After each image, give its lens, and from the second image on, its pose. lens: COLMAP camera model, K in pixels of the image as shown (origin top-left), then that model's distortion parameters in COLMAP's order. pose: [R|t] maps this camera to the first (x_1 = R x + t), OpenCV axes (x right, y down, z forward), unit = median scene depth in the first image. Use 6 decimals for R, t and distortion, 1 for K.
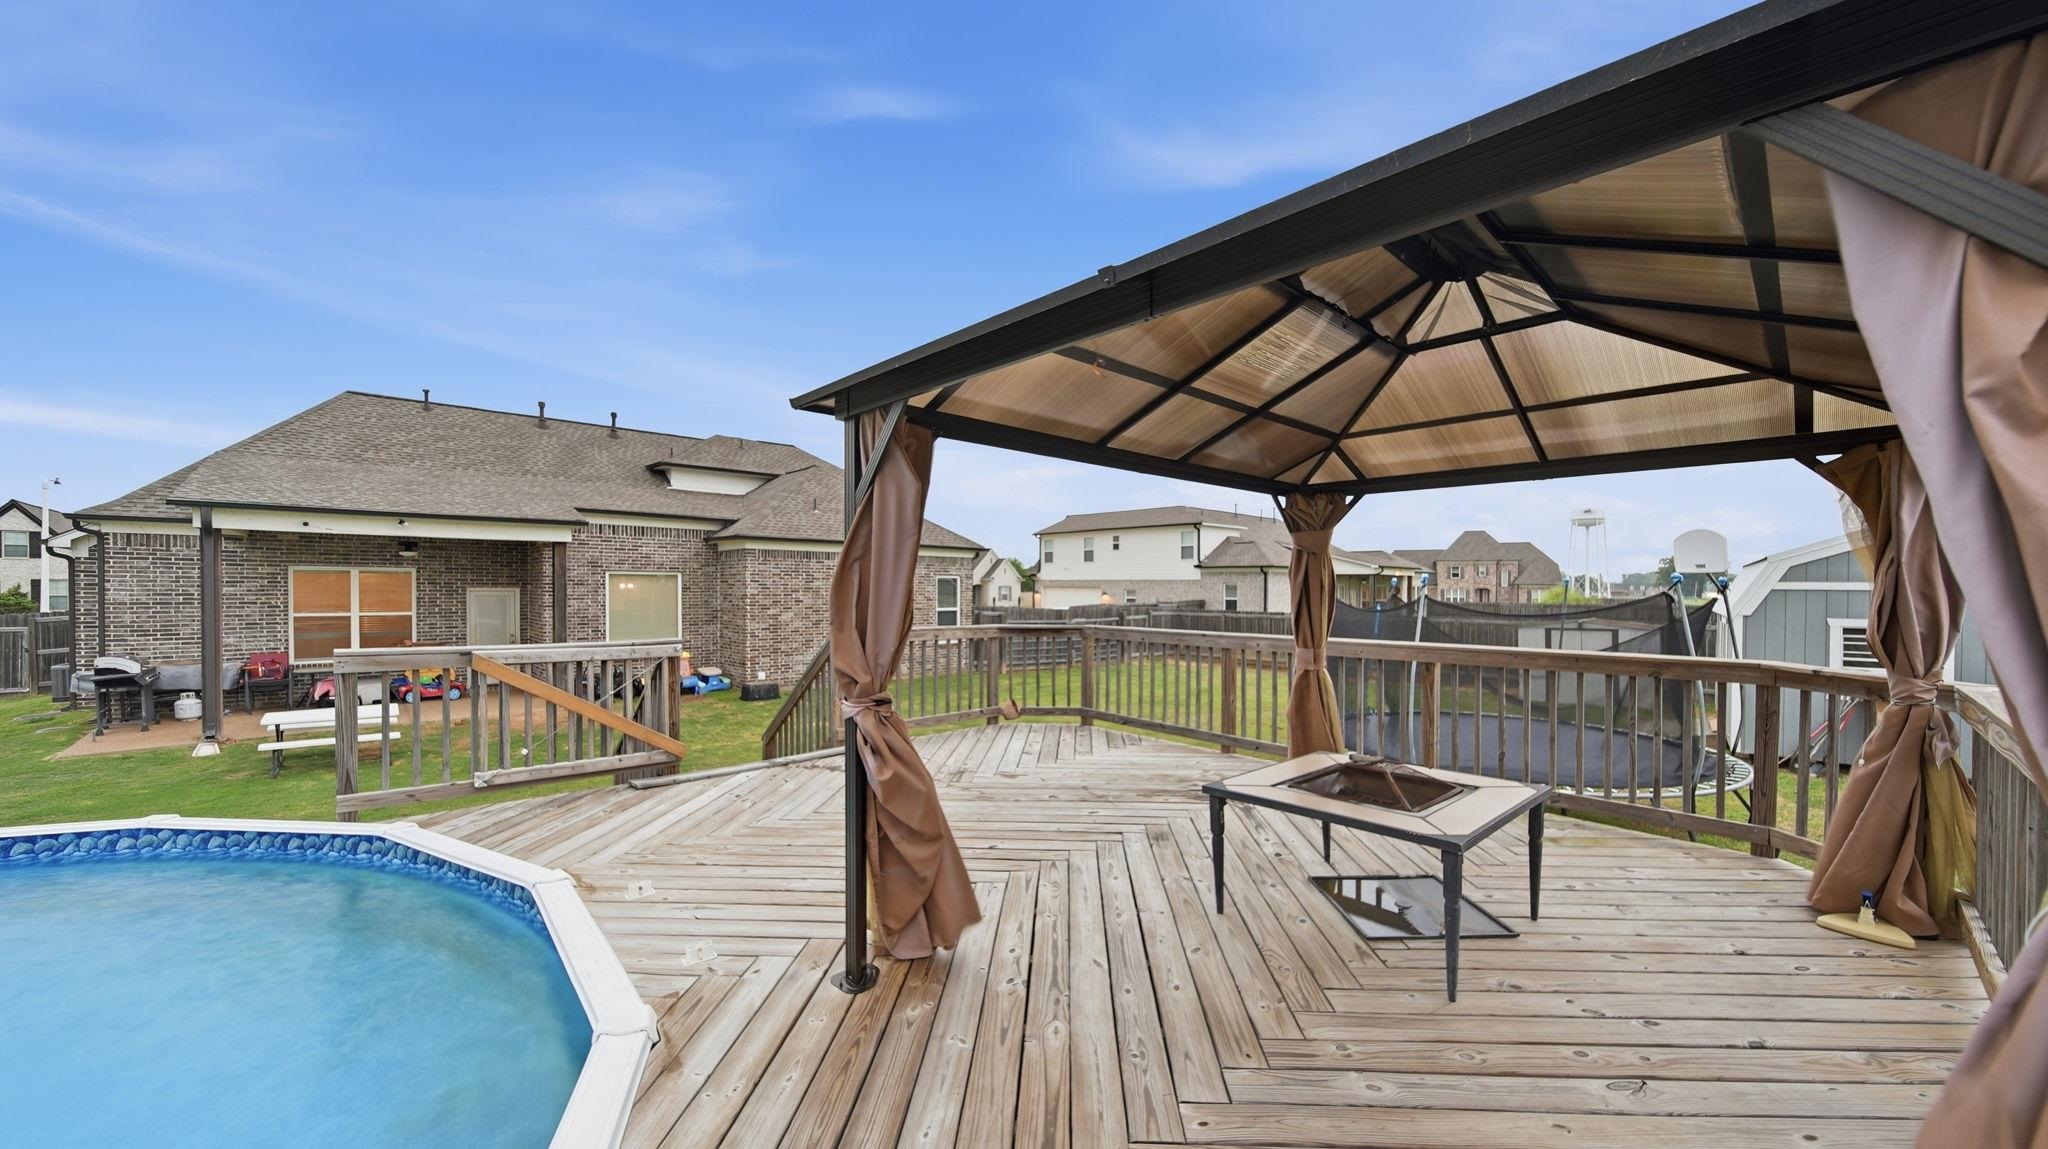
lens RADIAL K [[748.9, 0, 1044.1], [0, 748.9, 586.1], [0, 0, 1]] dist [0.001673, -0.000003]
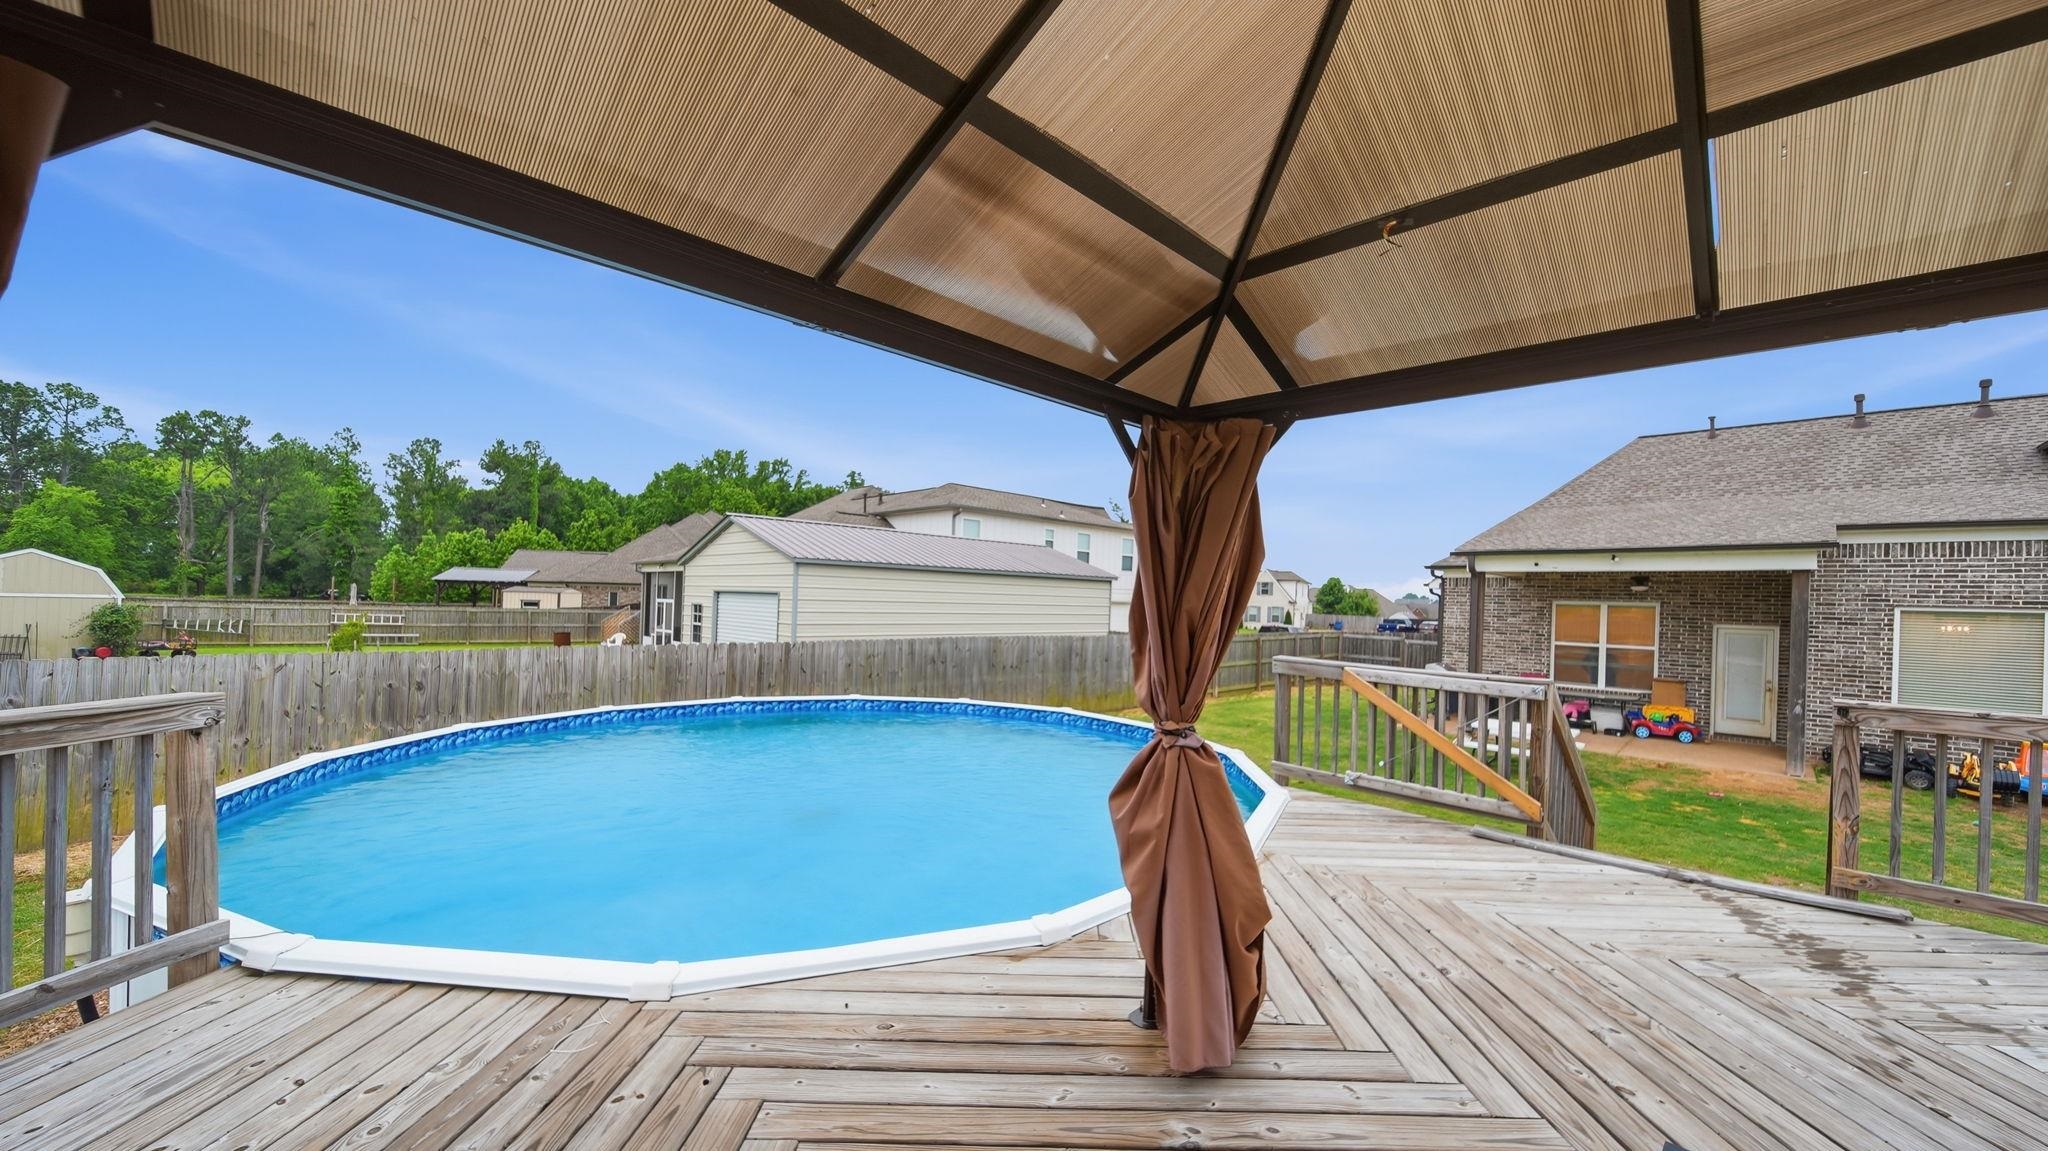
lens RADIAL K [[748.9, 0, 1032.0], [0, 748.9, 595.9], [0, 0, 1]] dist [0.001673, -0.000003]
pose [[0.026046, -0.009870, -0.999612, 0.131173], [-0.027585, 0.999563, -0.010588, 0.000083], [0.999280, 0.027850, 0.025763, 0.147916]]
